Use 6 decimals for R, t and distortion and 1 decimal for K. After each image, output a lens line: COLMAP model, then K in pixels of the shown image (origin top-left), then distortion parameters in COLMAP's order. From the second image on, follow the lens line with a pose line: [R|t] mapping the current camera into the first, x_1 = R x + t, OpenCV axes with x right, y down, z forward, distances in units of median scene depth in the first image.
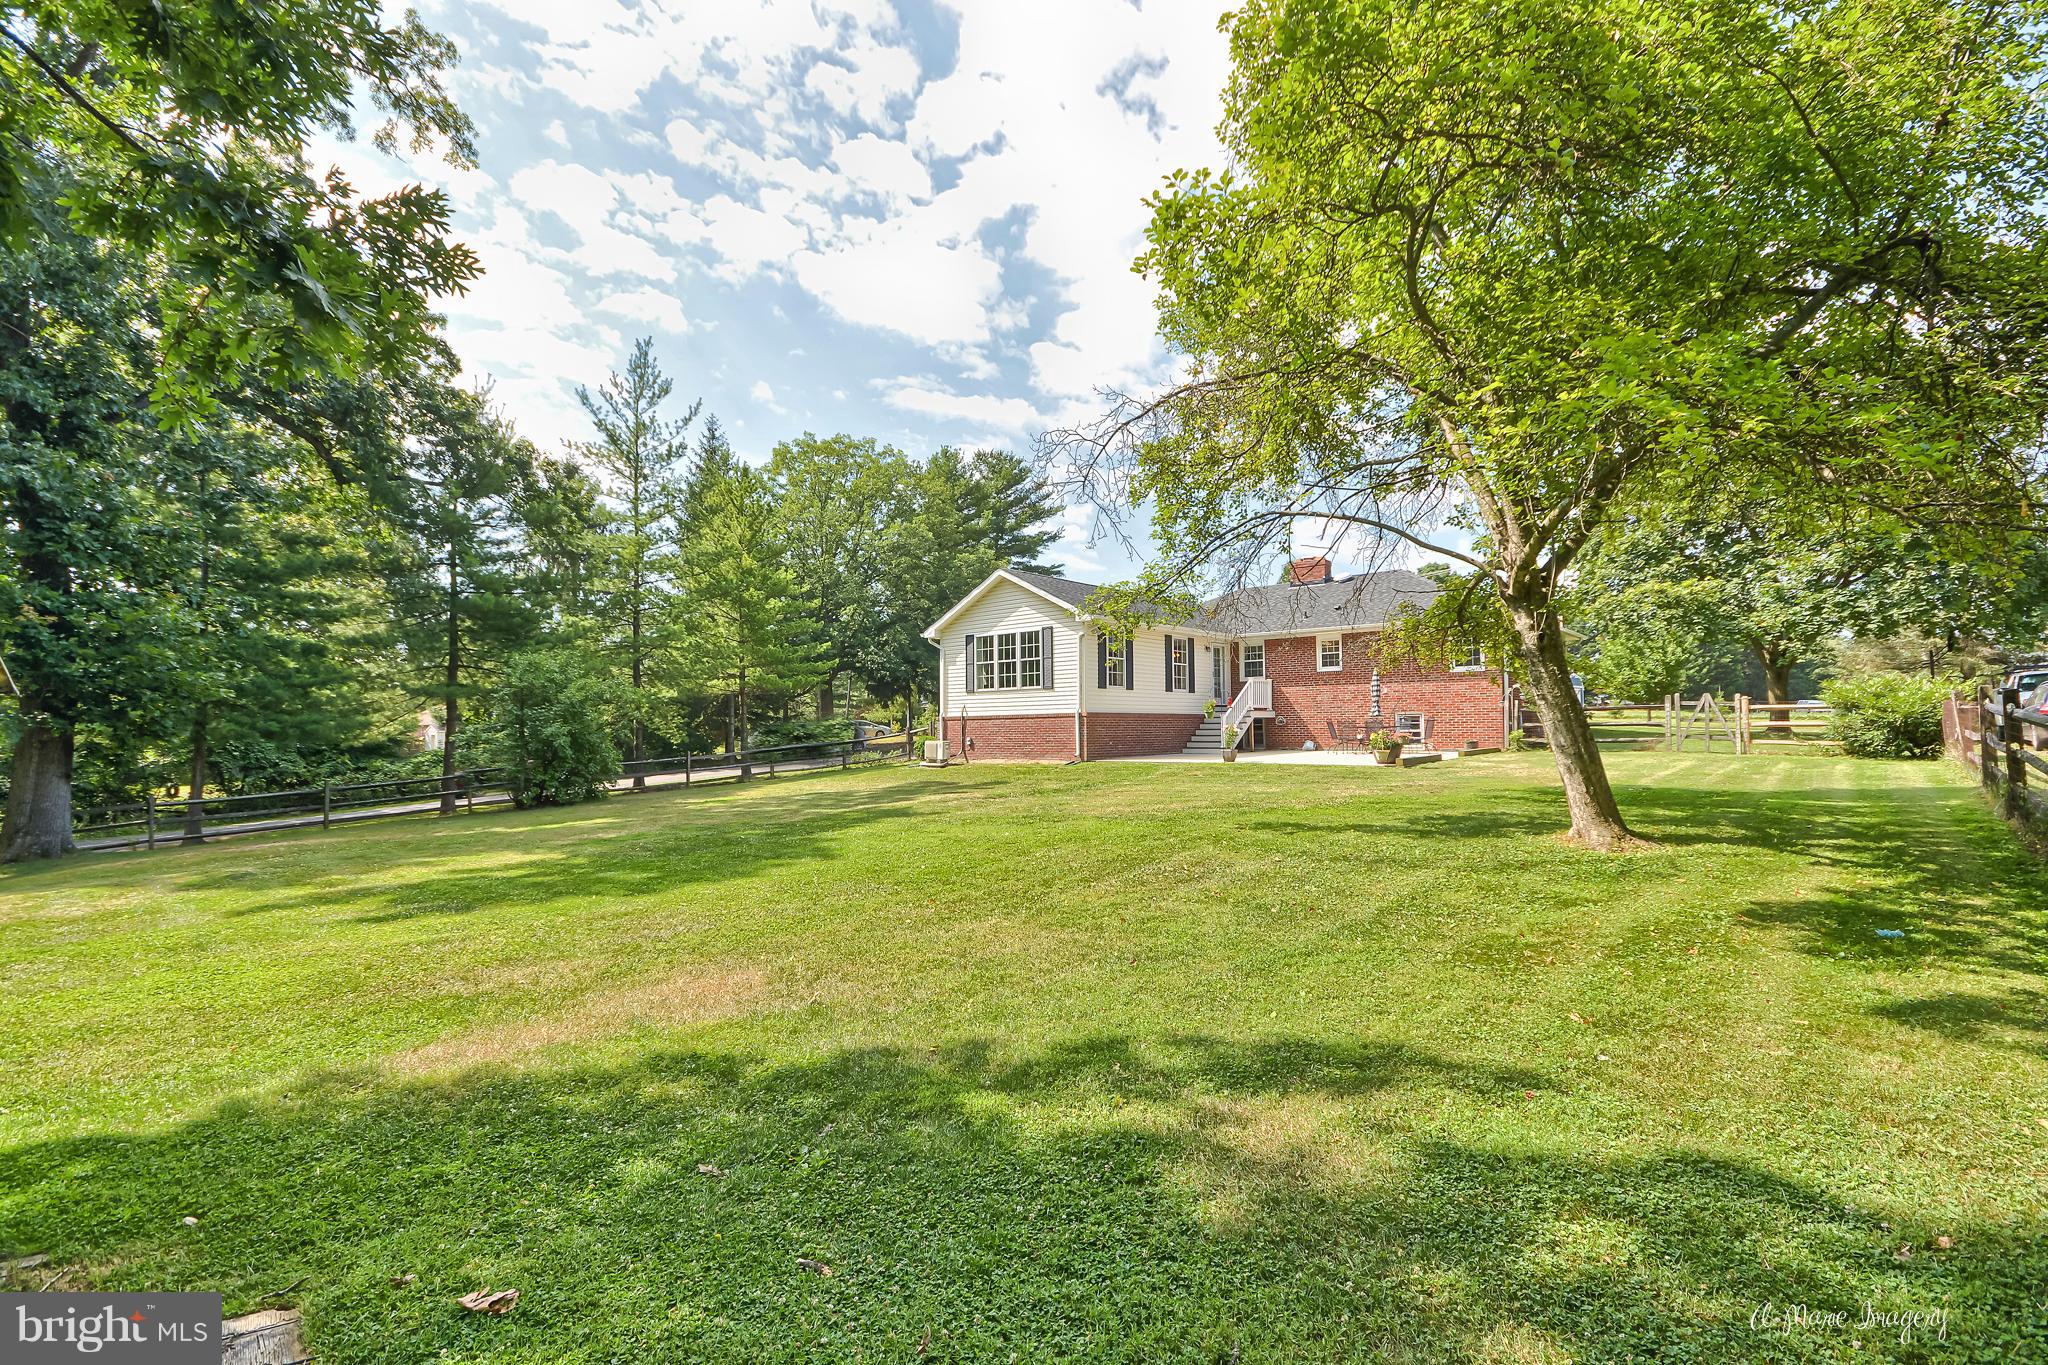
lens RADIAL K [[903.3, 0, 1024.0], [0, 903.3, 682.5], [0, 0, 1]] dist [0.021595, 0.000041]
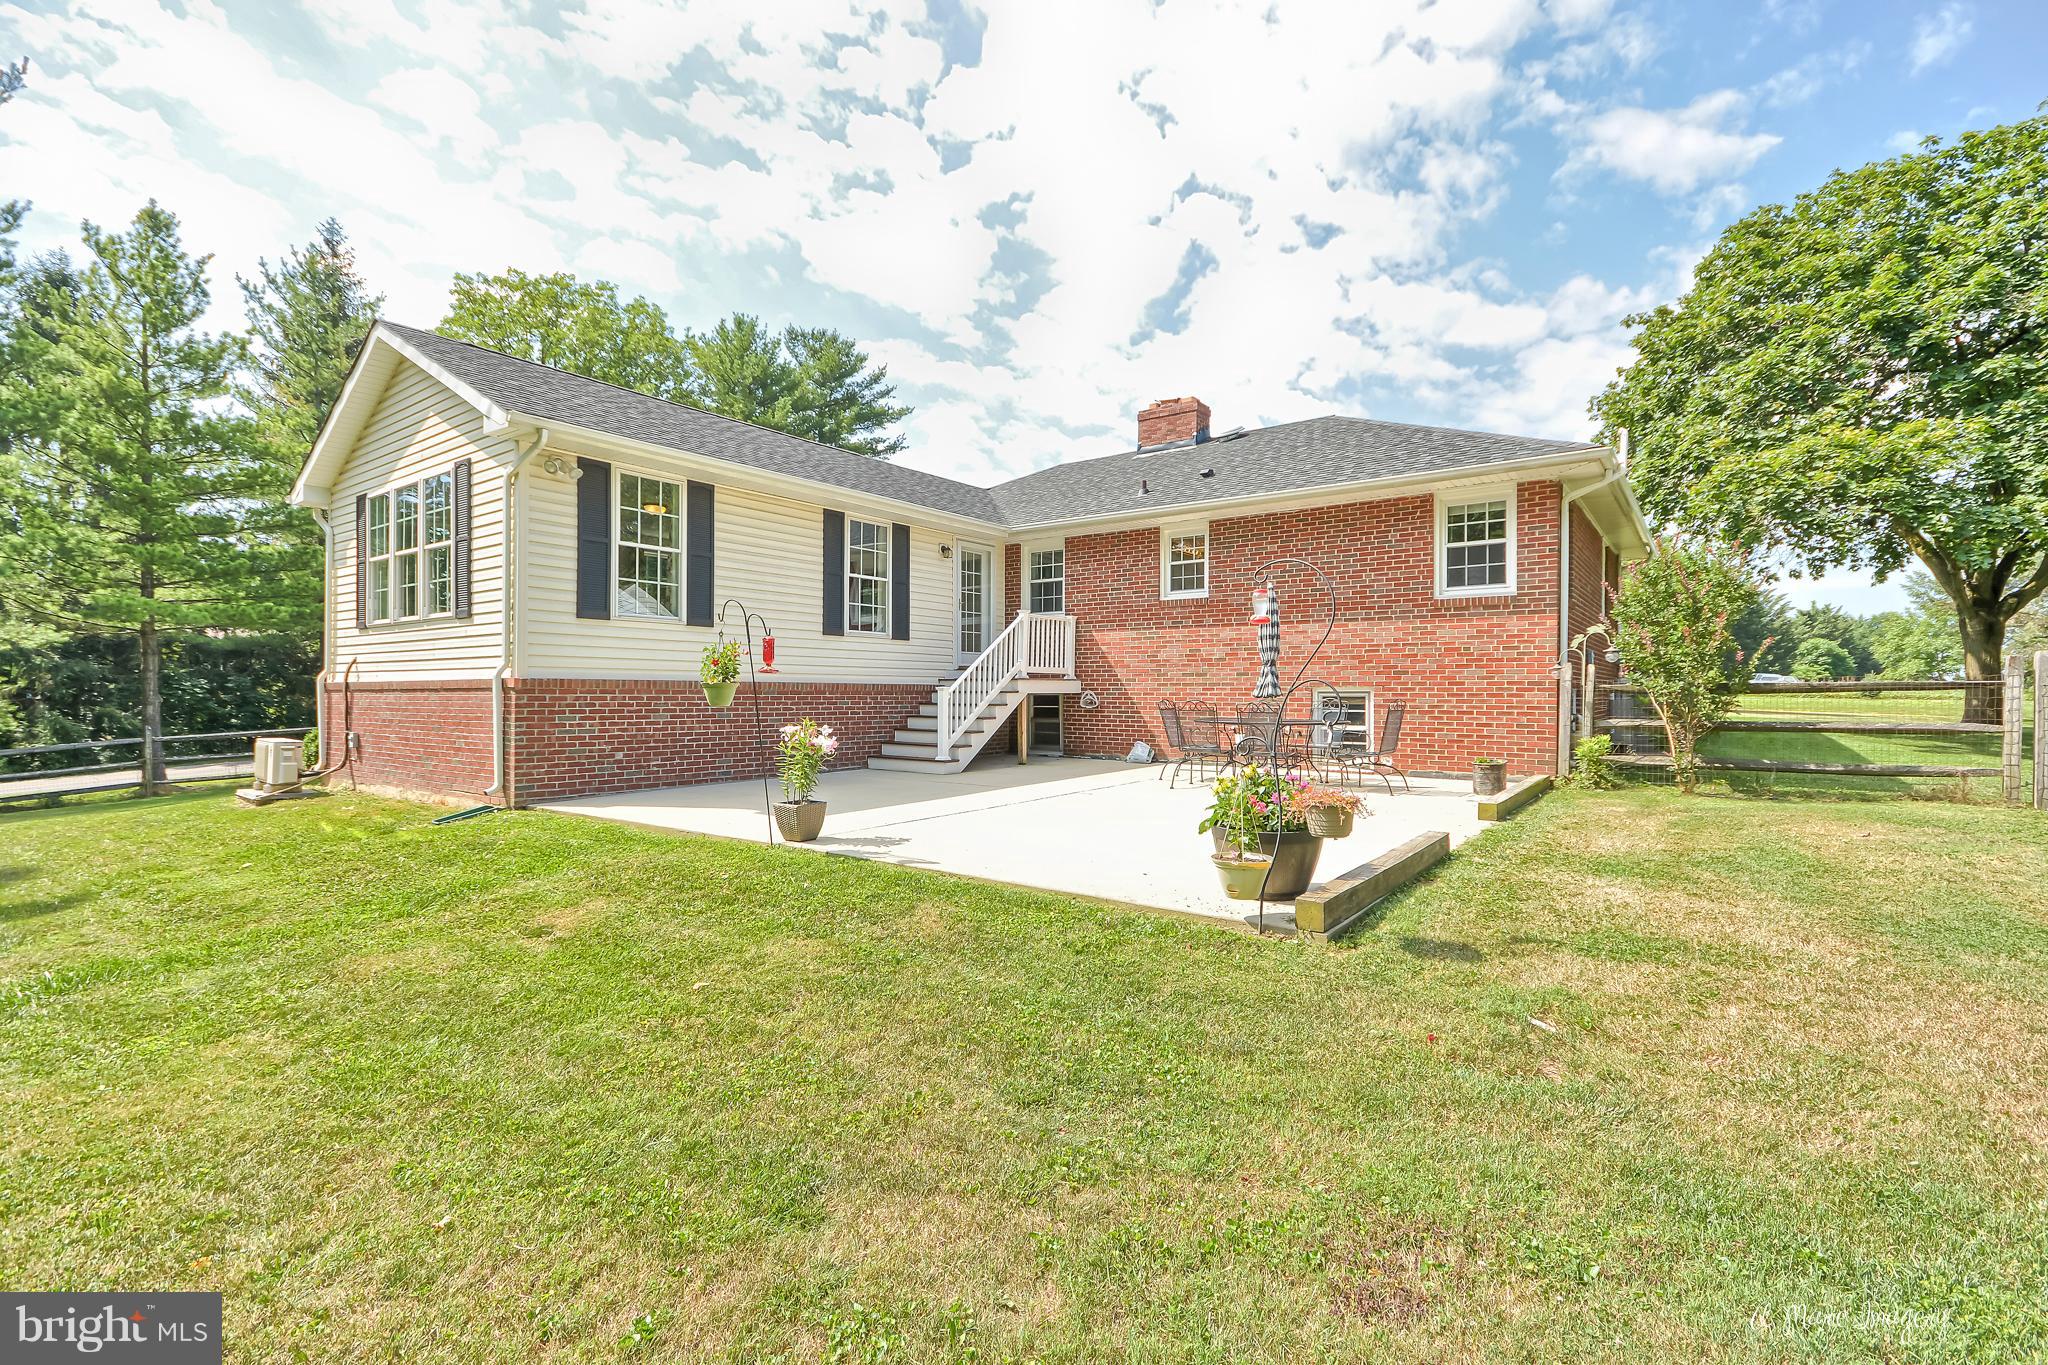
lens RADIAL K [[903.3, 0, 1024.0], [0, 903.3, 682.5], [0, 0, 1]] dist [0.021595, 0.000041]
pose [[0.997415, 0.013482, 0.070584, 0.216037], [-0.016346, 0.999060, 0.040148, 0.013693], [-0.069976, -0.041198, 0.996698, 0.517274]]
